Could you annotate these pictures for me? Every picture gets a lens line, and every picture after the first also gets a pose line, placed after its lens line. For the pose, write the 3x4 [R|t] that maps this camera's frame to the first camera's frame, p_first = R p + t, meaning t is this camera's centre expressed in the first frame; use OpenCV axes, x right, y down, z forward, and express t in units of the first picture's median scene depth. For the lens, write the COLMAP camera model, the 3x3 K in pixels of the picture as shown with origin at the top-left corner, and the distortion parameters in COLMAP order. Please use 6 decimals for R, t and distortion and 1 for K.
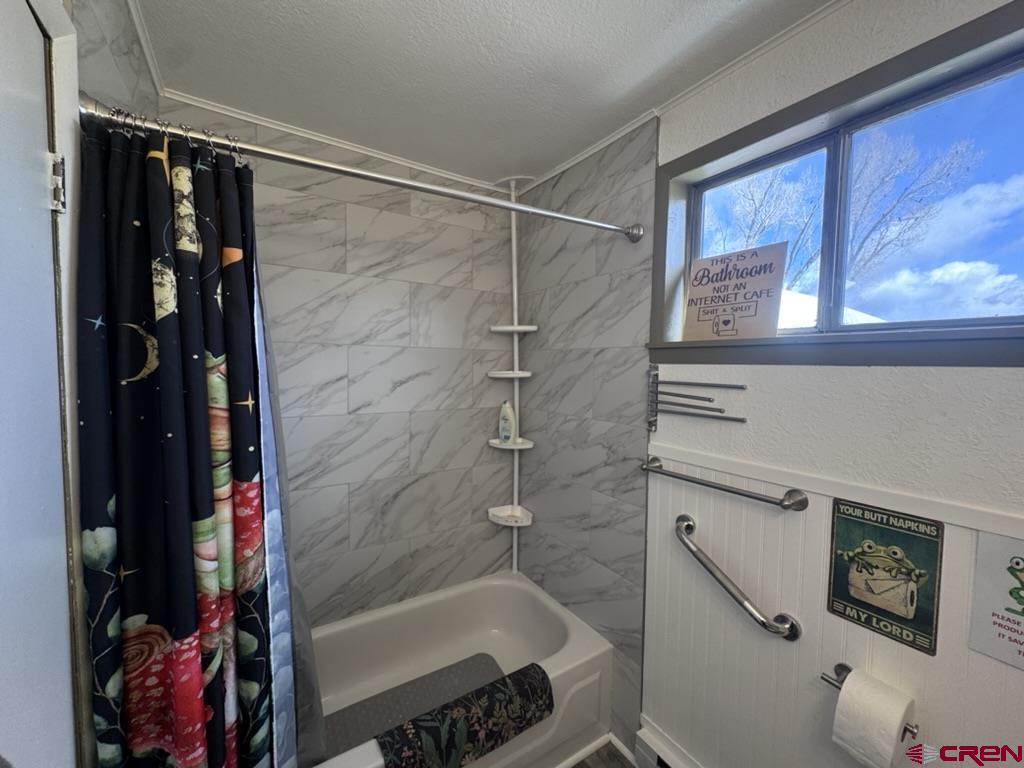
lens RADIAL K [[410.0, 0, 509.8], [0, 410.0, 383.1], [0, 0, 1]] dist [-0.000455, 0.000078]
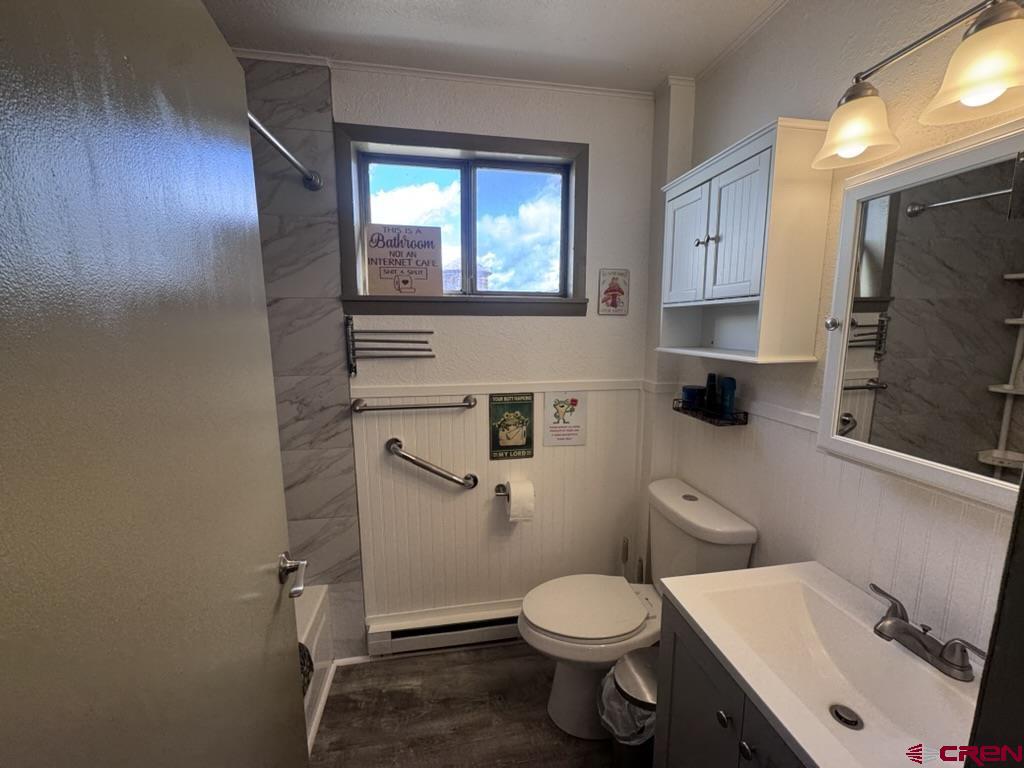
lens RADIAL K [[410.0, 0, 509.8], [0, 410.0, 383.1], [0, 0, 1]] dist [-0.000455, 0.000078]
pose [[0.387583, -0.148489, 0.909797, -0.535611], [0.045758, 0.988824, 0.141894, -0.002789], [-0.920698, -0.013365, 0.390046, 0.193070]]
